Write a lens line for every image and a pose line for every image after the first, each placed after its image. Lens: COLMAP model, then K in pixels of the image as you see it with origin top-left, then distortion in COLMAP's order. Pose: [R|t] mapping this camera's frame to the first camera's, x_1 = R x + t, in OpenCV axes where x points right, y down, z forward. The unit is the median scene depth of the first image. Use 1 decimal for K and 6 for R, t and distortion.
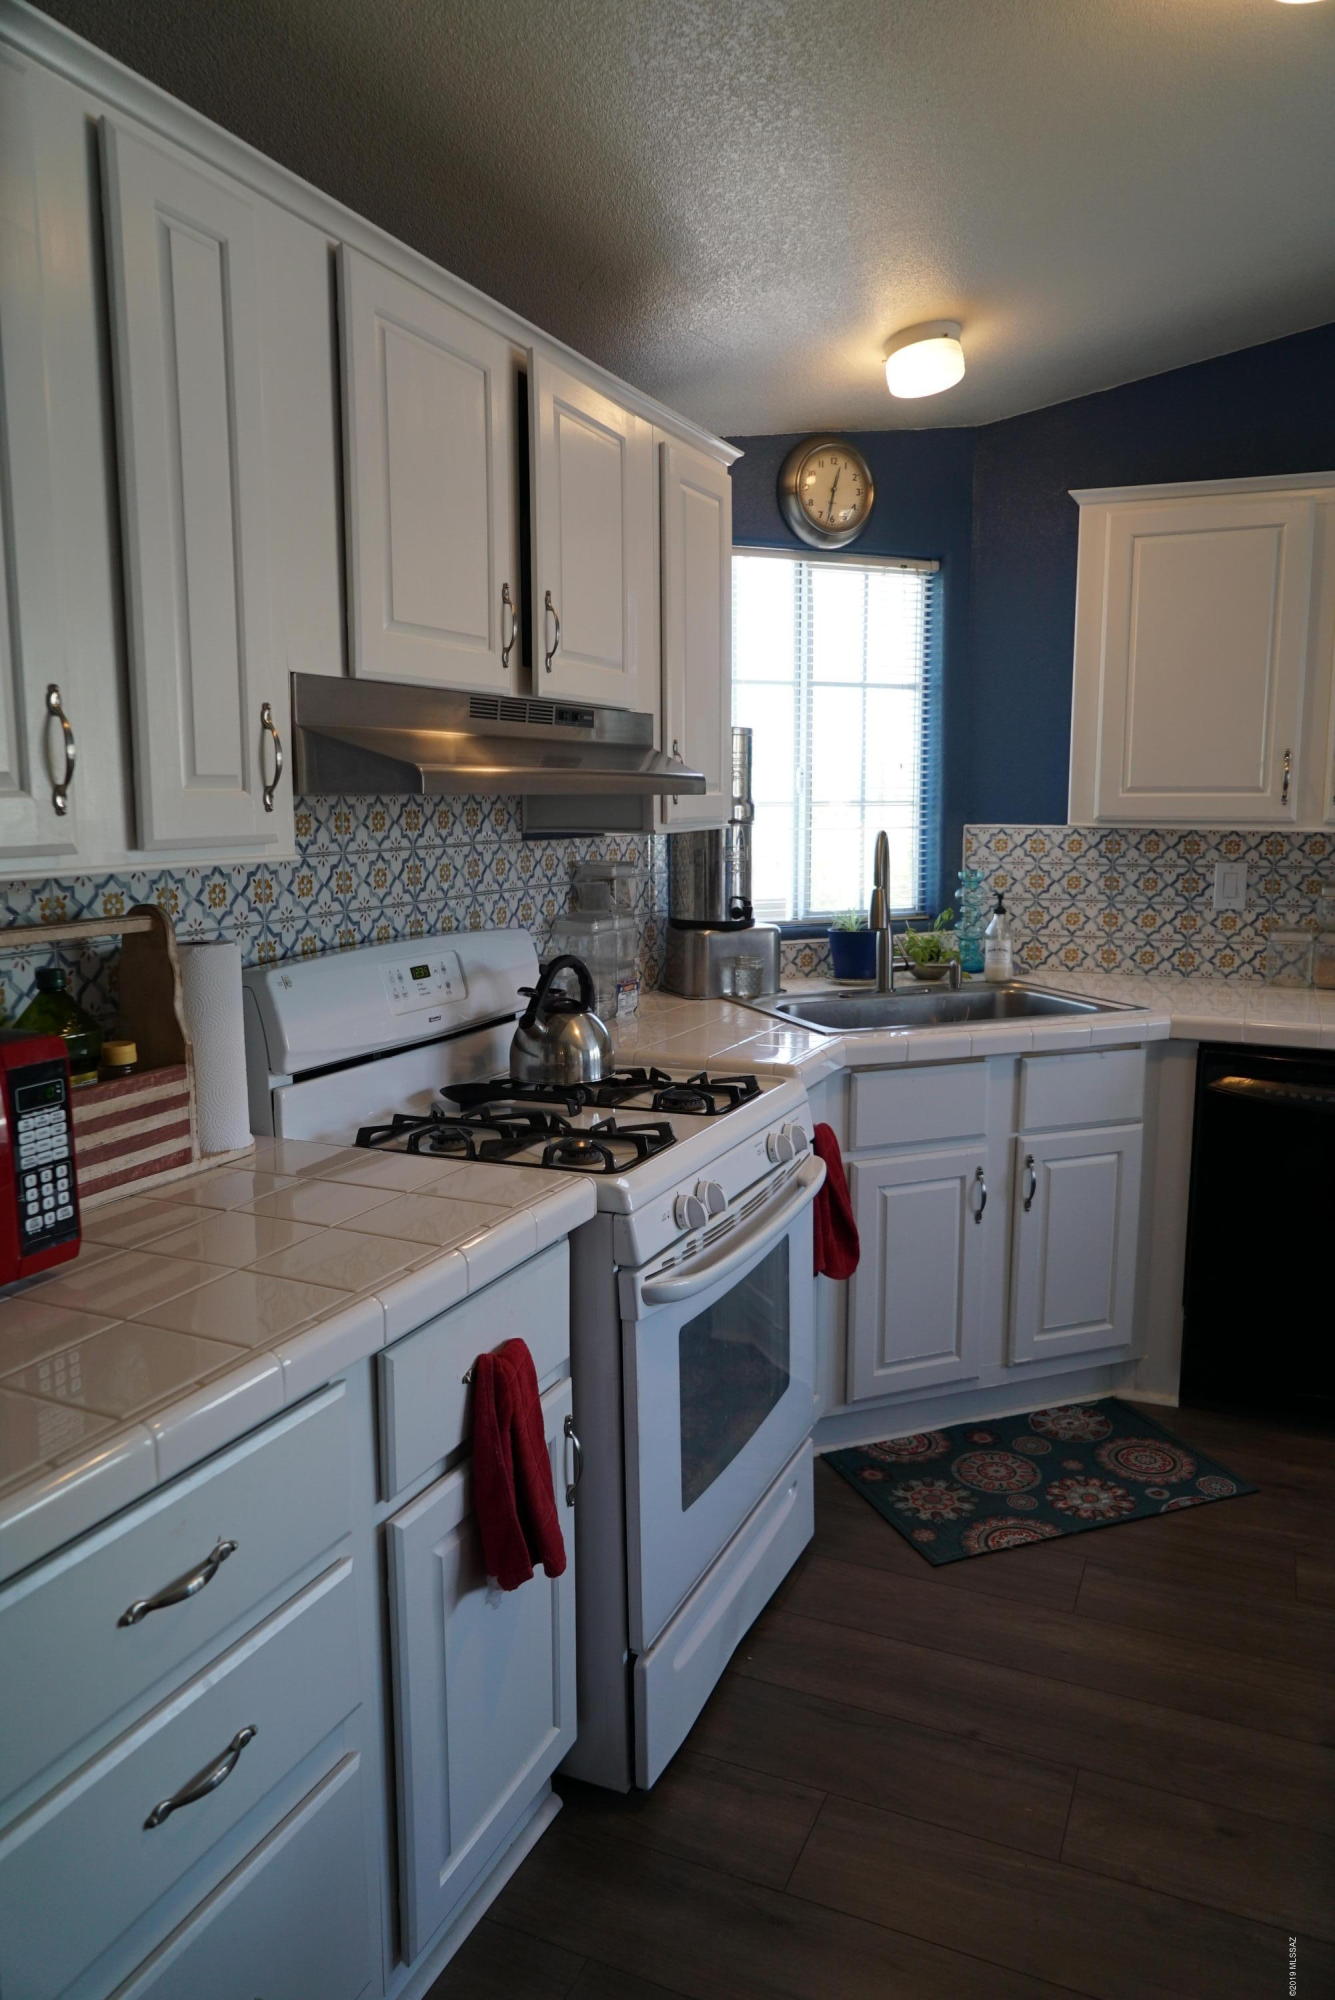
lens RADIAL K [[1339.1, 0, 679.9], [0, 1339.1, 992.7], [0, 0, 1]] dist [-0.026073, 0.007082]
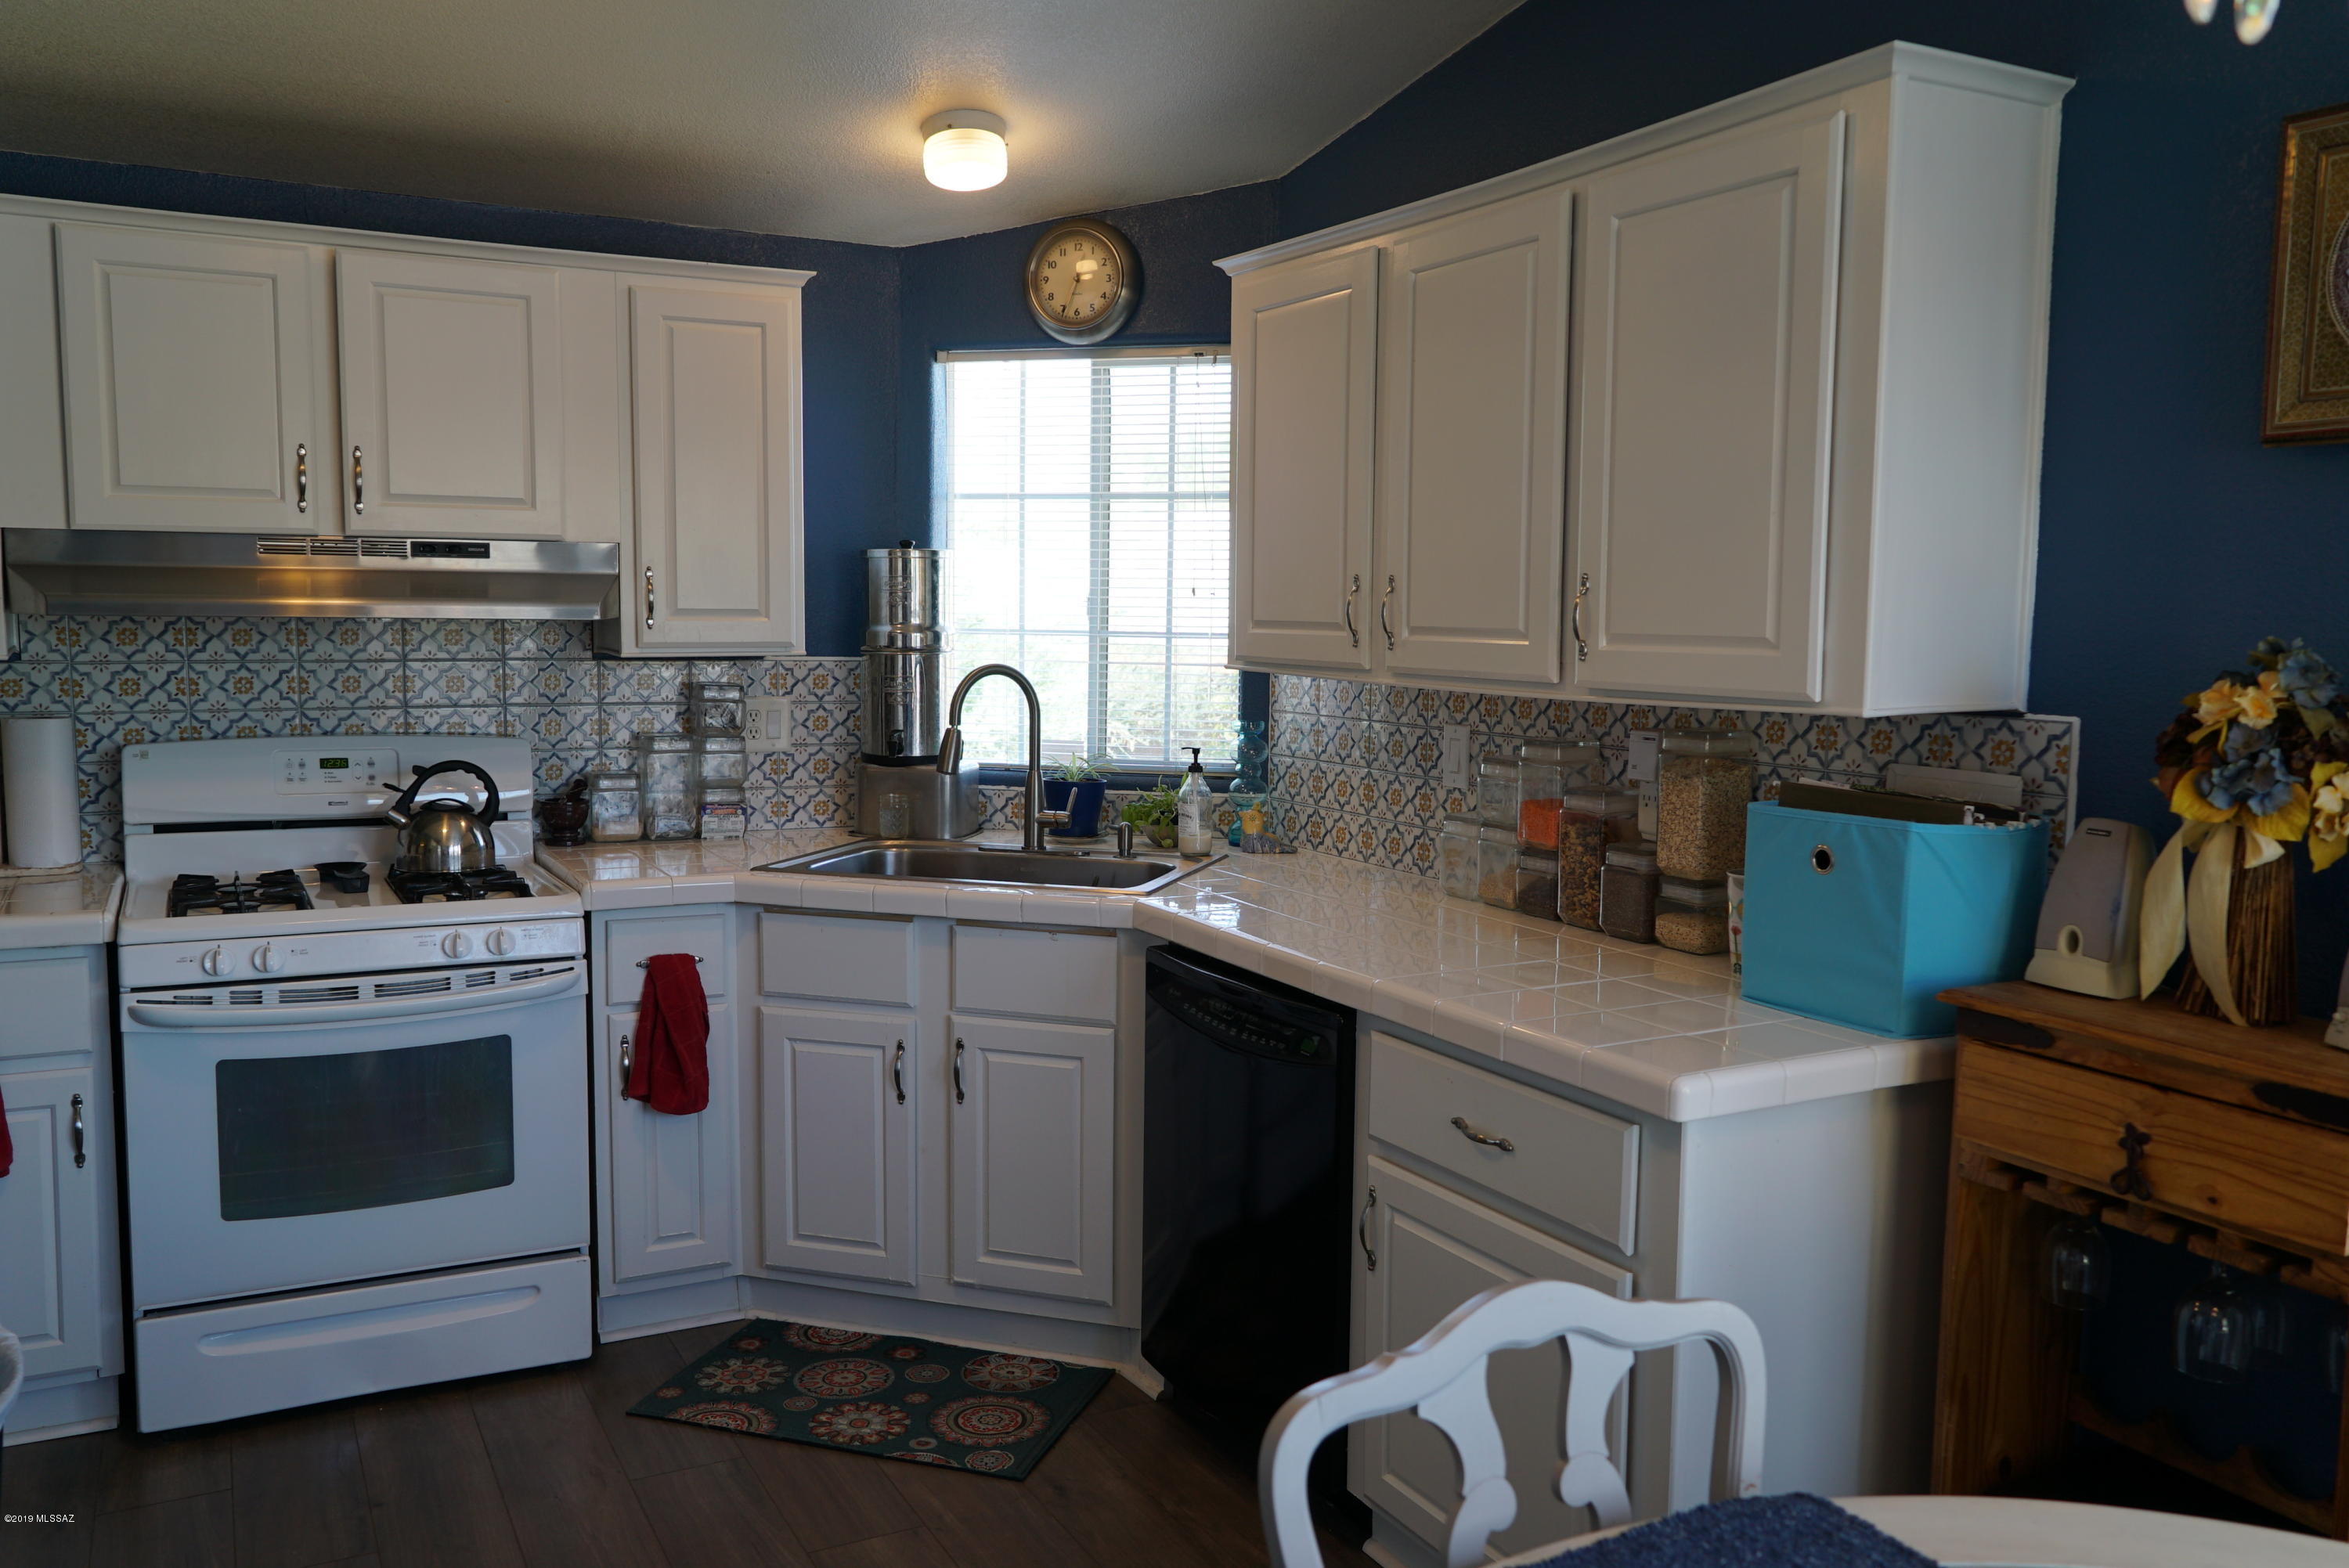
lens RADIAL K [[1809.5, 0, 1183.9], [0, 1809.5, 784.1], [0, 0, 1]] dist [-0.011485, 0.015680]
pose [[0.795588, 0.074665, -0.601220, 1.140140], [-0.105120, 0.994337, -0.015619, -0.042587], [0.596649, 0.075626, 0.798931, 0.140953]]
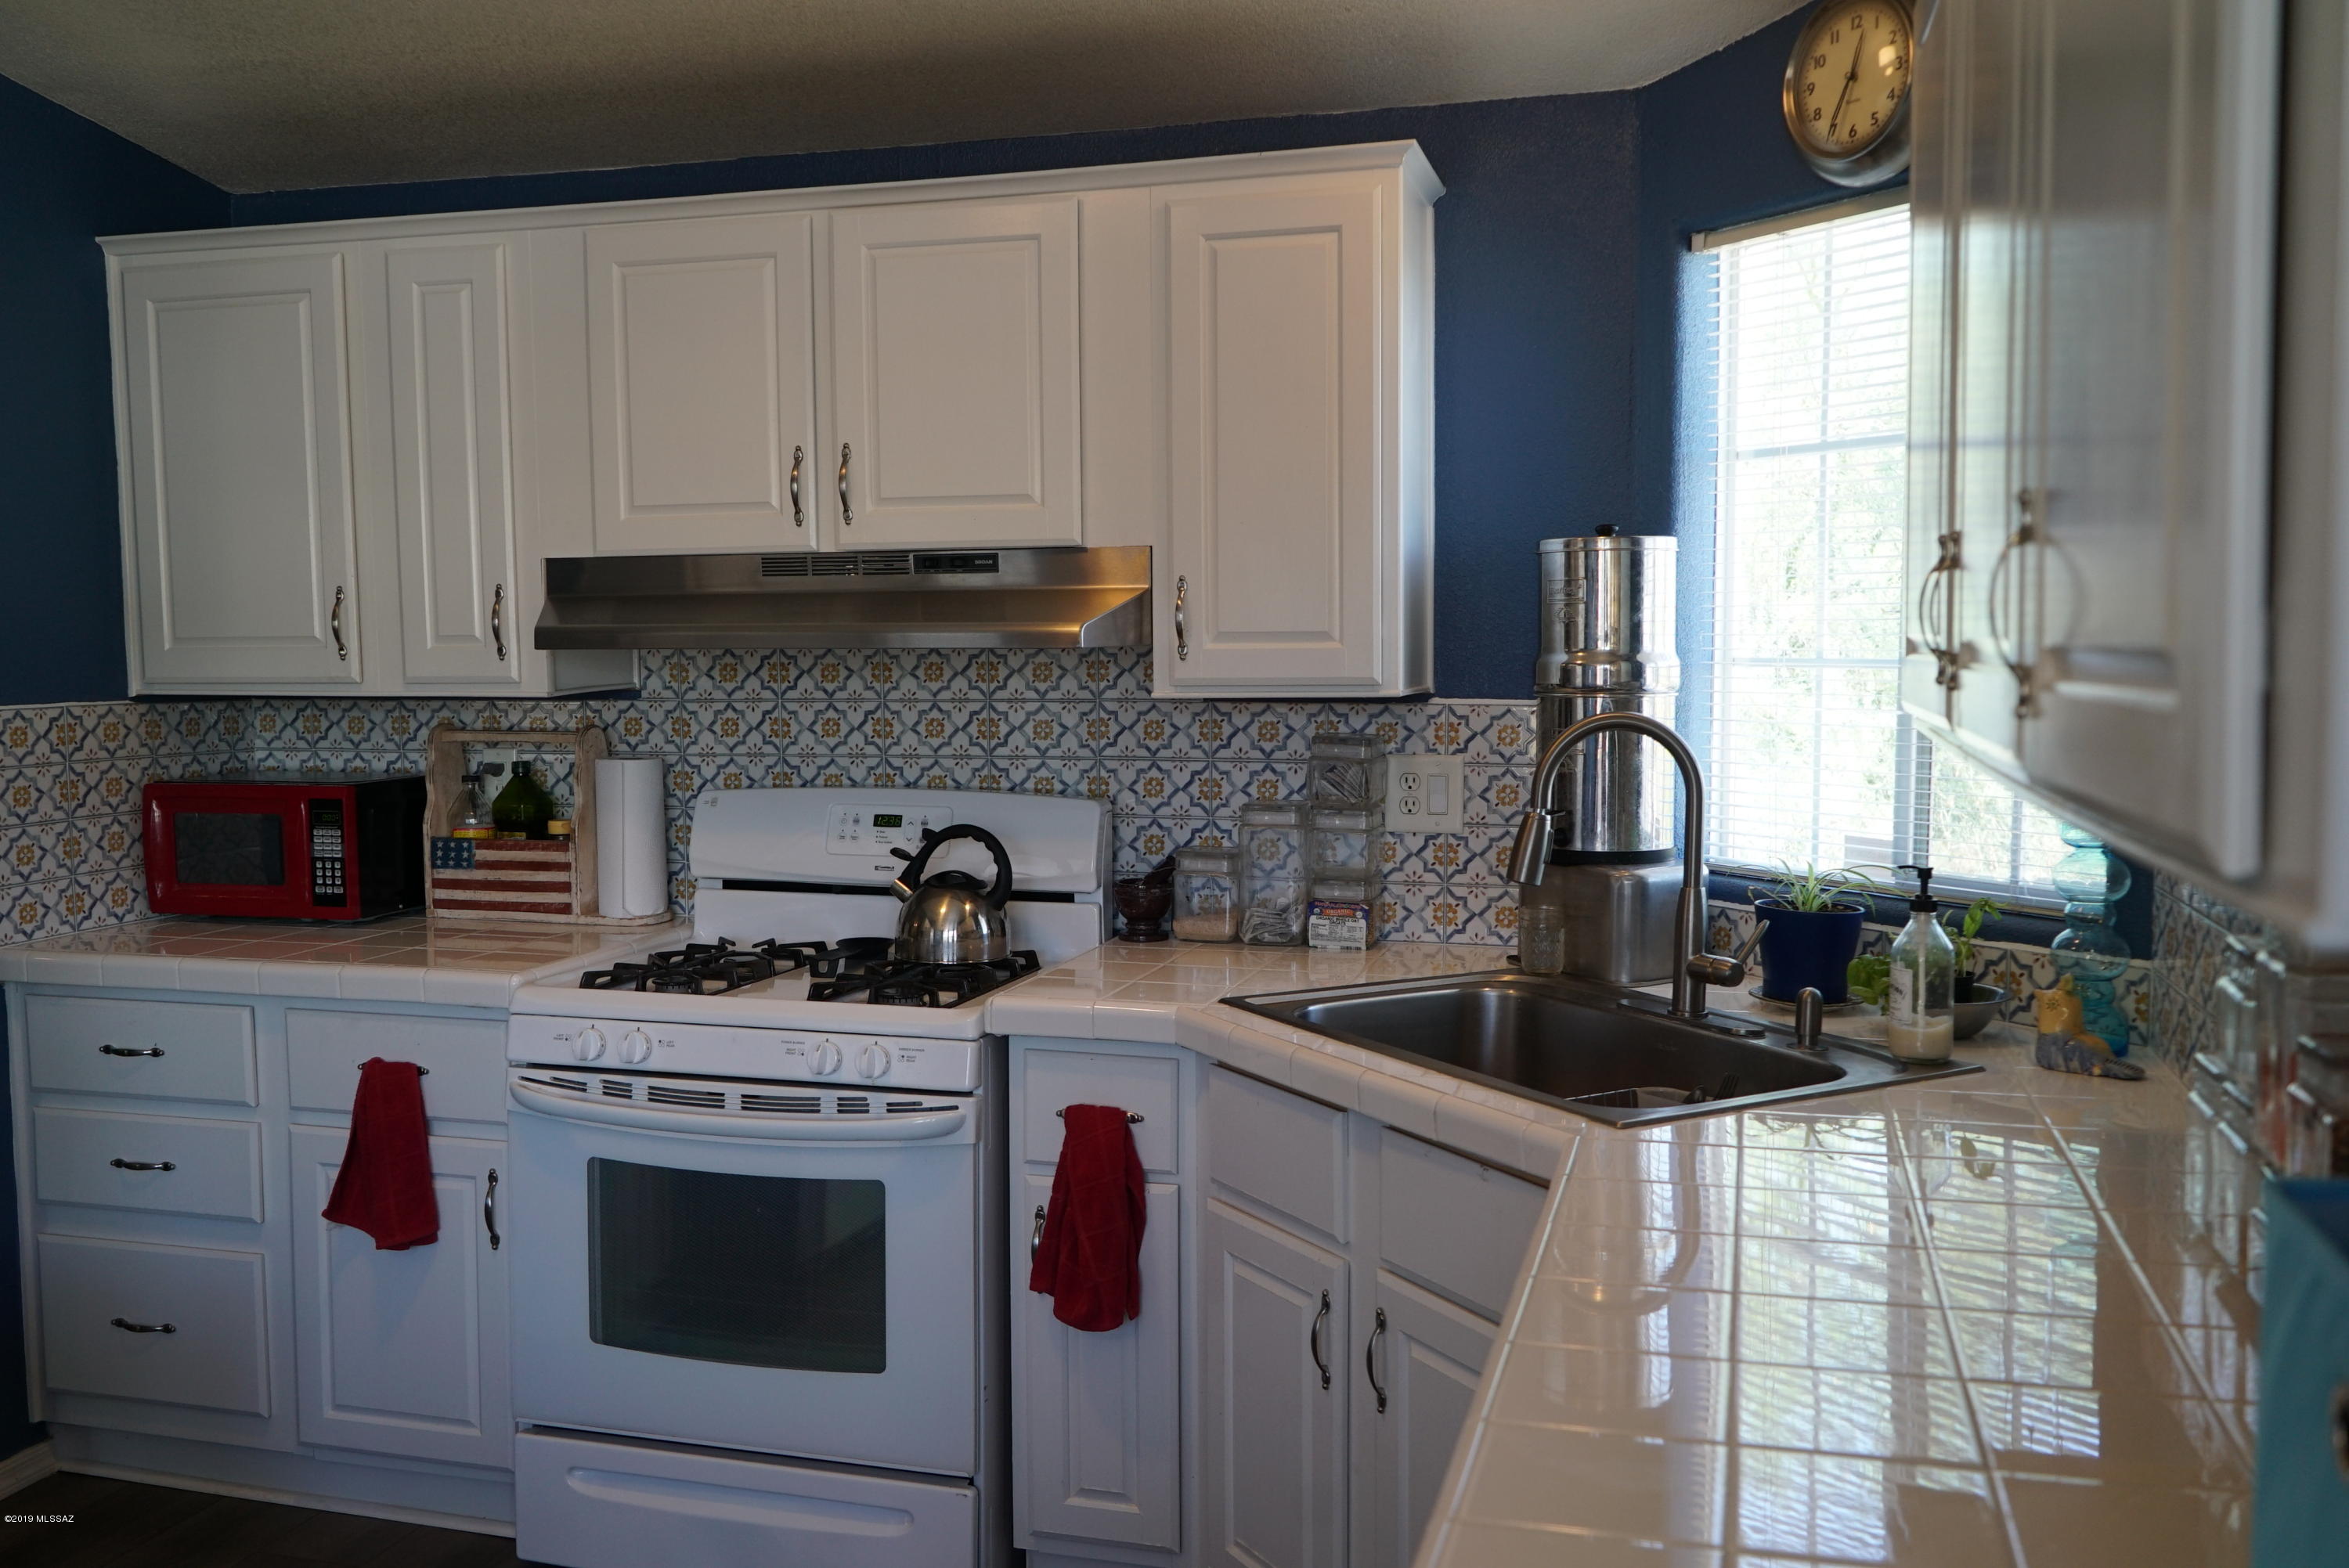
lens RADIAL K [[2008.4, 0, 1179.4], [0, 2008.4, 788.6], [0, 0, 1]] dist [-0.004748, -0.001165]
pose [[0.148181, 0.080132, -0.985709, 1.103936], [-0.140430, 0.988317, 0.059233, -0.132749], [0.978939, 0.129646, 0.157702, 0.808182]]
